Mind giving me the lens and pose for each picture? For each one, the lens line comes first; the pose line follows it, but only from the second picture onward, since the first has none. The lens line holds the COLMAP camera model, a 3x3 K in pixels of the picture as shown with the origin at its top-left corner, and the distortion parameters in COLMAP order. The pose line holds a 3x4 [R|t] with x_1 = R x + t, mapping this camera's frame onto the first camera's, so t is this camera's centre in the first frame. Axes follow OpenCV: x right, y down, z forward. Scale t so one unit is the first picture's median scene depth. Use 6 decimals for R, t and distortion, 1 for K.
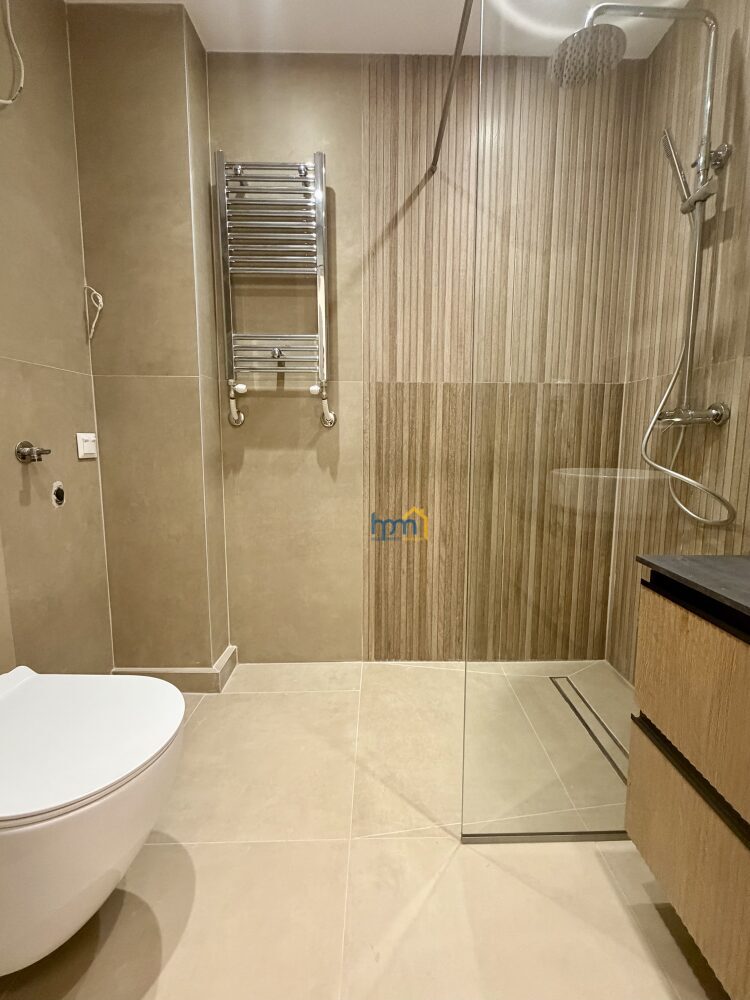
lens RADIAL K [[414.8, 0, 385.8], [0, 414.8, 485.6], [0, 0, 1]] dist [0.000253, -0.000241]
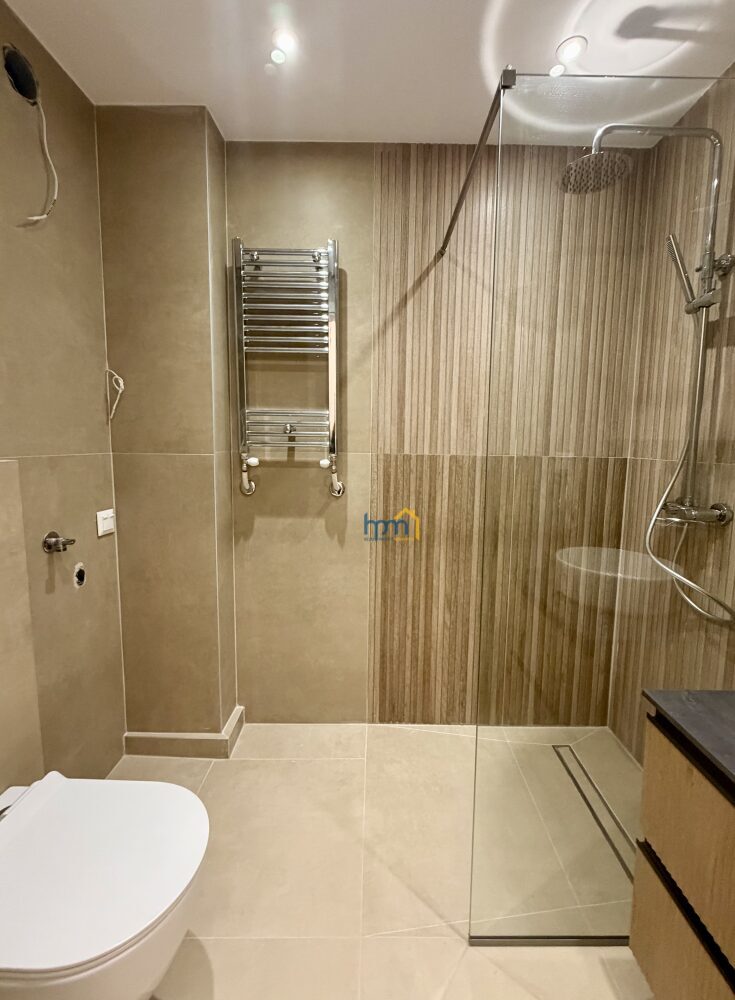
lens RADIAL K [[418.9, 0, 376.4], [0, 418.9, 483.5], [0, 0, 1]] dist [0.000454, 0.000115]
pose [[0.999876, 0.010600, -0.011613, -0.030286], [-0.010718, 0.999892, -0.010105, -0.171122], [0.011505, 0.010228, 0.999882, -0.035313]]
